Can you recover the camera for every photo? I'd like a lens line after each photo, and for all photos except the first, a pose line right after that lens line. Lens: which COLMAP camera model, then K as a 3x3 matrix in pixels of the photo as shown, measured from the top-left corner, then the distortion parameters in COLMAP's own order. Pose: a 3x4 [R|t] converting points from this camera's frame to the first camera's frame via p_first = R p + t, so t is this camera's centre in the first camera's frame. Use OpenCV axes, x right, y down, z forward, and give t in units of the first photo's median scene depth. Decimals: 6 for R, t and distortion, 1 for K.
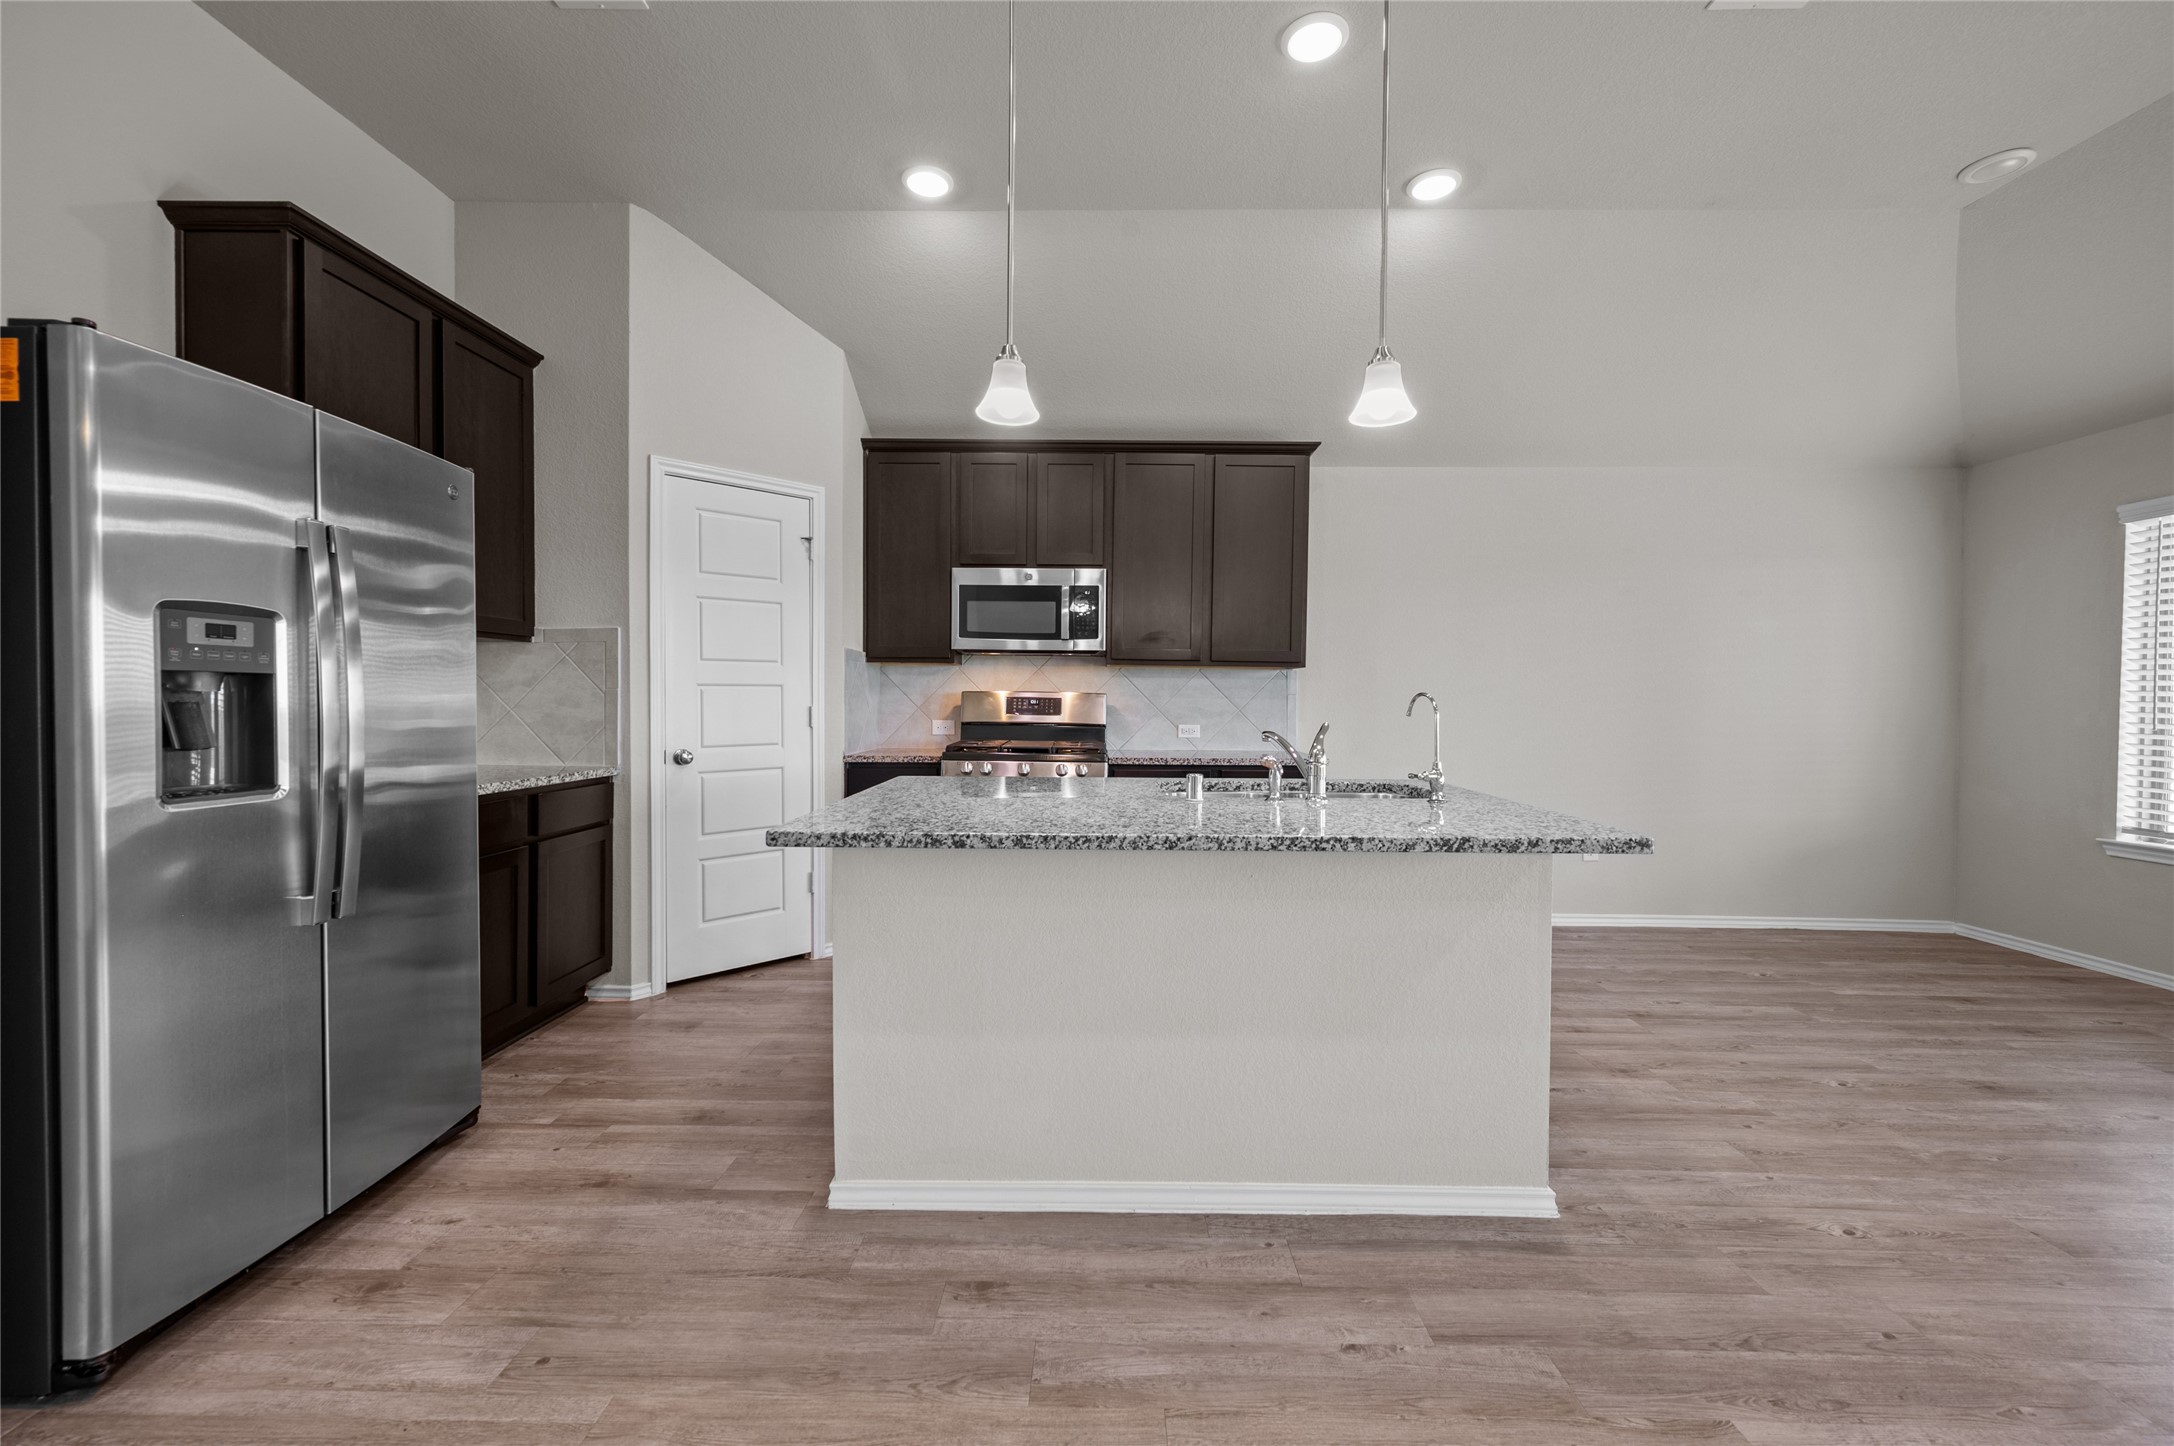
lens RADIAL K [[872.5, 0, 1085.9], [0, 872.5, 711.1], [0, 0, 1]] dist [0.001229, 0.000367]
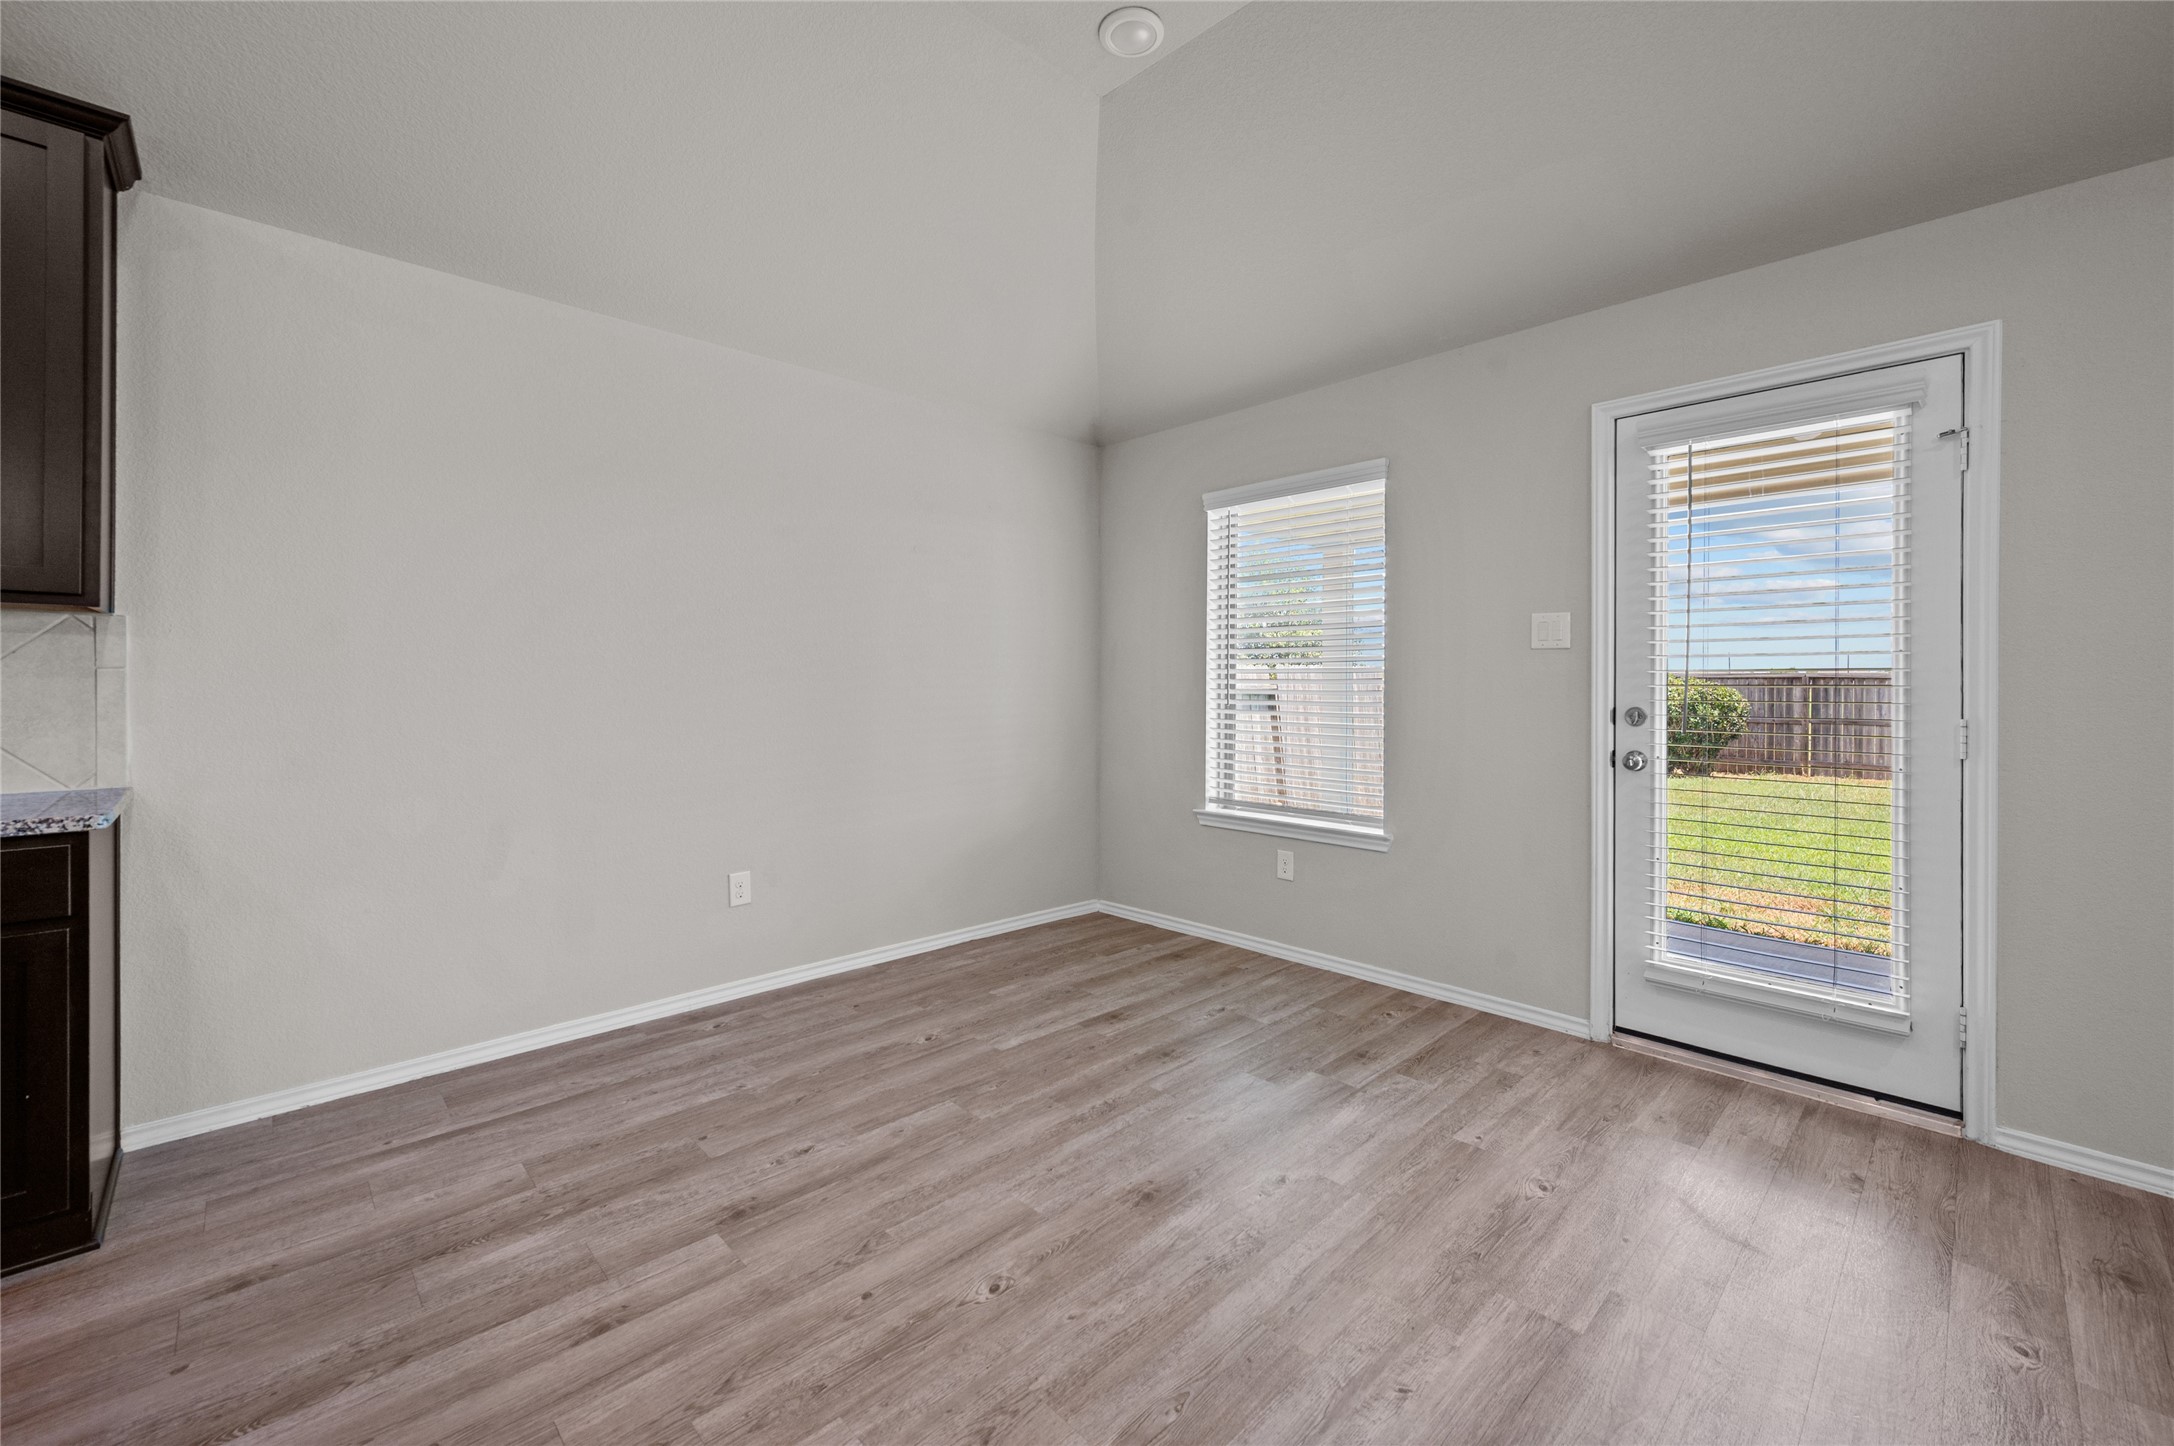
lens RADIAL K [[872.5, 0, 1091.9], [0, 872.5, 684.2], [0, 0, 1]] dist [0.001229, 0.000367]
pose [[0.703232, -0.005346, 0.710941, 0.358757], [0.010956, 0.999934, -0.003318, -0.004172], [-0.710876, 0.010122, 0.703244, 0.383860]]
